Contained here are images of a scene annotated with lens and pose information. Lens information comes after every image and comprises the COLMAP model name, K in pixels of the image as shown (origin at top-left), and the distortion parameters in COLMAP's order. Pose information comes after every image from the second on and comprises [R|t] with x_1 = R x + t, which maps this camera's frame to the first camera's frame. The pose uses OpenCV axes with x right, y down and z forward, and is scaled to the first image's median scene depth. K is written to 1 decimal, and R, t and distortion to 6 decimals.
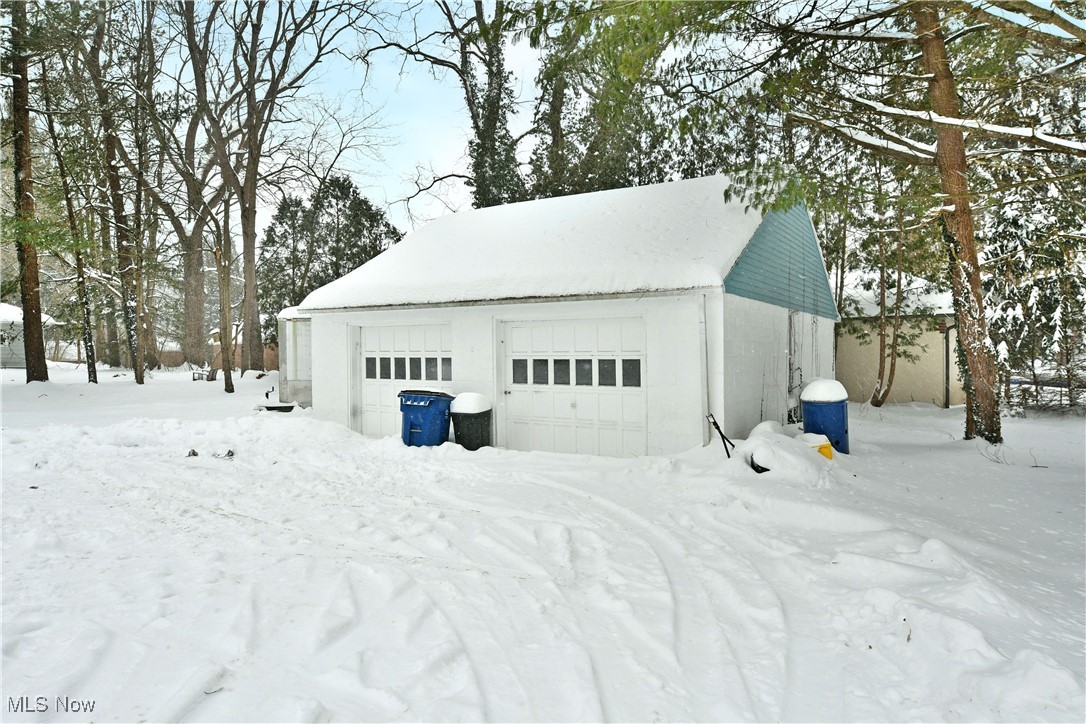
lens RADIAL K [[656.2, 0, 515.9], [0, 656.2, 345.8], [0, 0, 1]] dist [-0.007724, -0.002236]
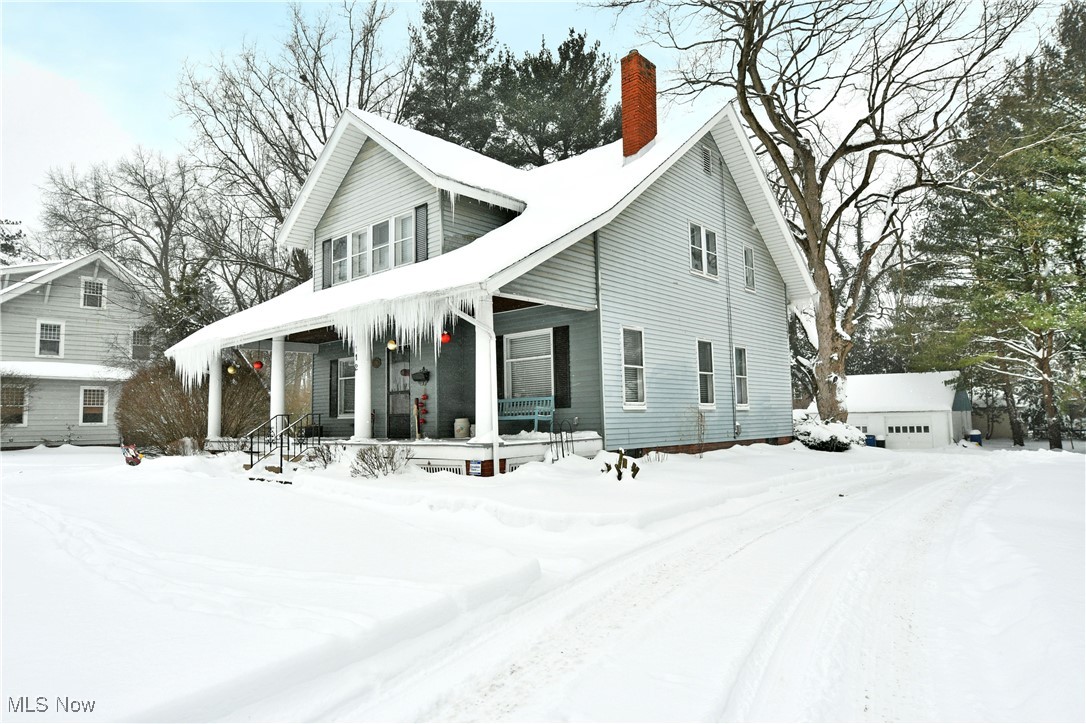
lens RADIAL K [[646.8, 0, 543.0], [0, 646.8, 362.0], [0, 0, 1]] dist [-0.000244, -0.000841]
pose [[0.995946, -0.034181, -0.083204, -1.323432], [0.027857, 0.996718, -0.076008, -0.097695], [0.085529, 0.073382, 0.993630, -2.324345]]
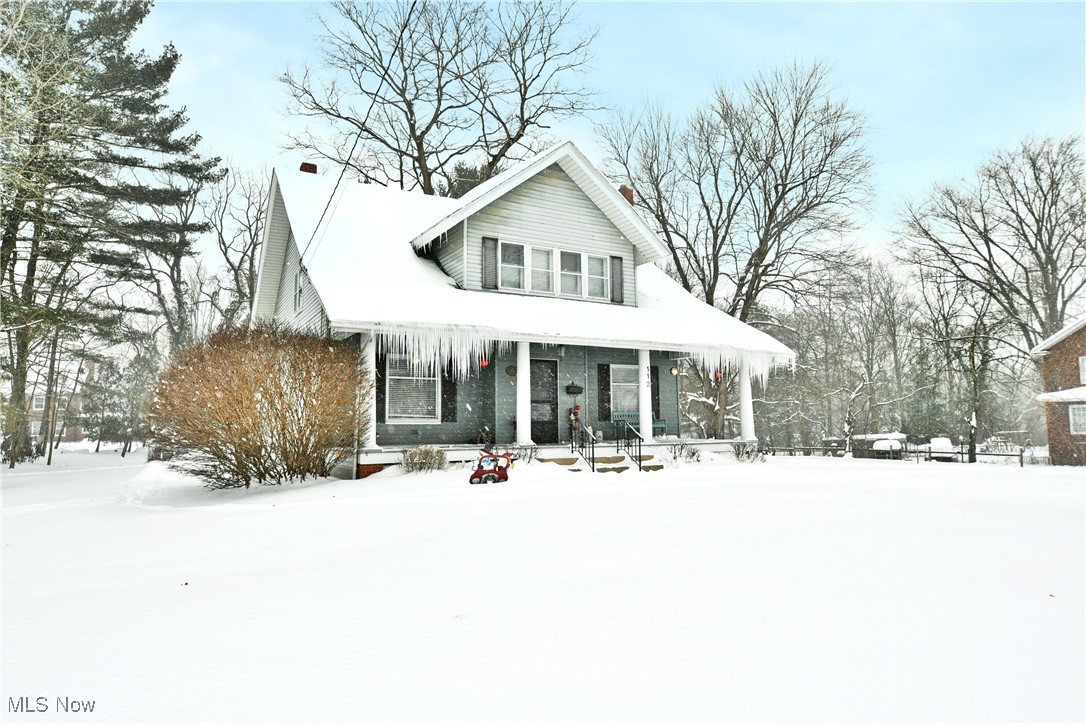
lens RADIAL K [[617.3, 0, 600.8], [0, 617.3, 363.1], [0, 0, 1]] dist [-0.000524, 0.000105]
pose [[0.410182, 0.081874, 0.908321, -2.896893], [-0.003204, 0.996085, -0.088338, -0.108335], [-0.911998, 0.033324, 0.408839, -1.737165]]
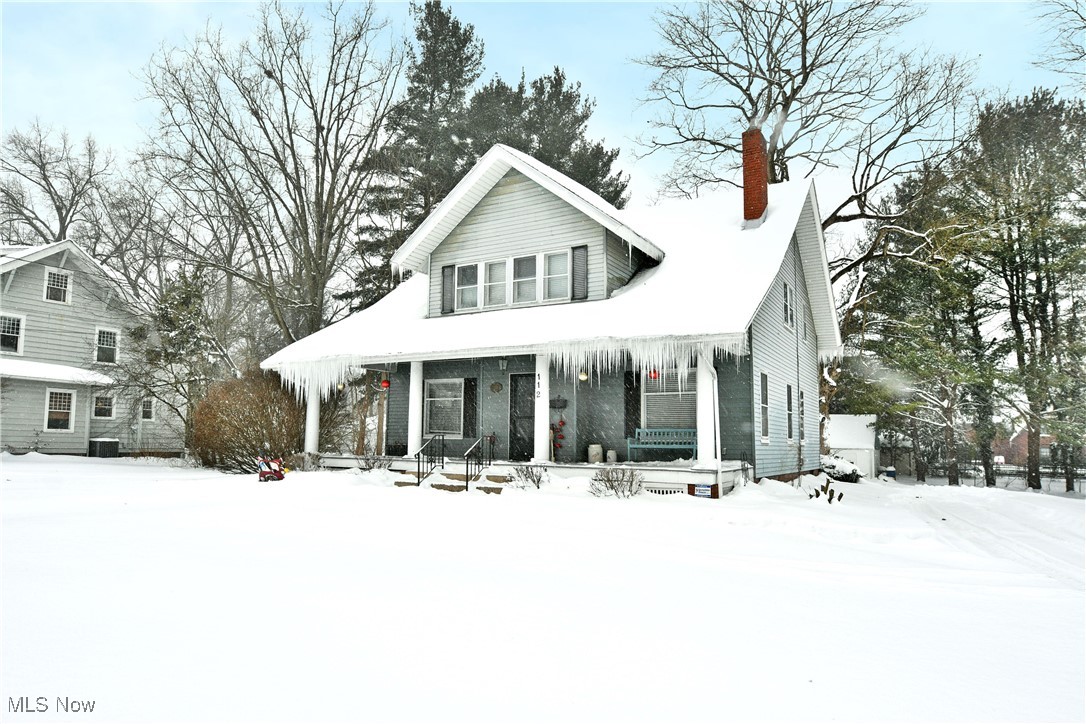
lens RADIAL K [[651.7, 0, 543.0], [0, 651.7, 387.1], [0, 0, 1]] dist [-0.005864, -0.002312]
pose [[0.993405, 0.020848, 0.112746, -1.834122], [-0.012868, 0.997390, -0.071048, -0.109272], [-0.113933, 0.069129, 0.991080, -2.433684]]
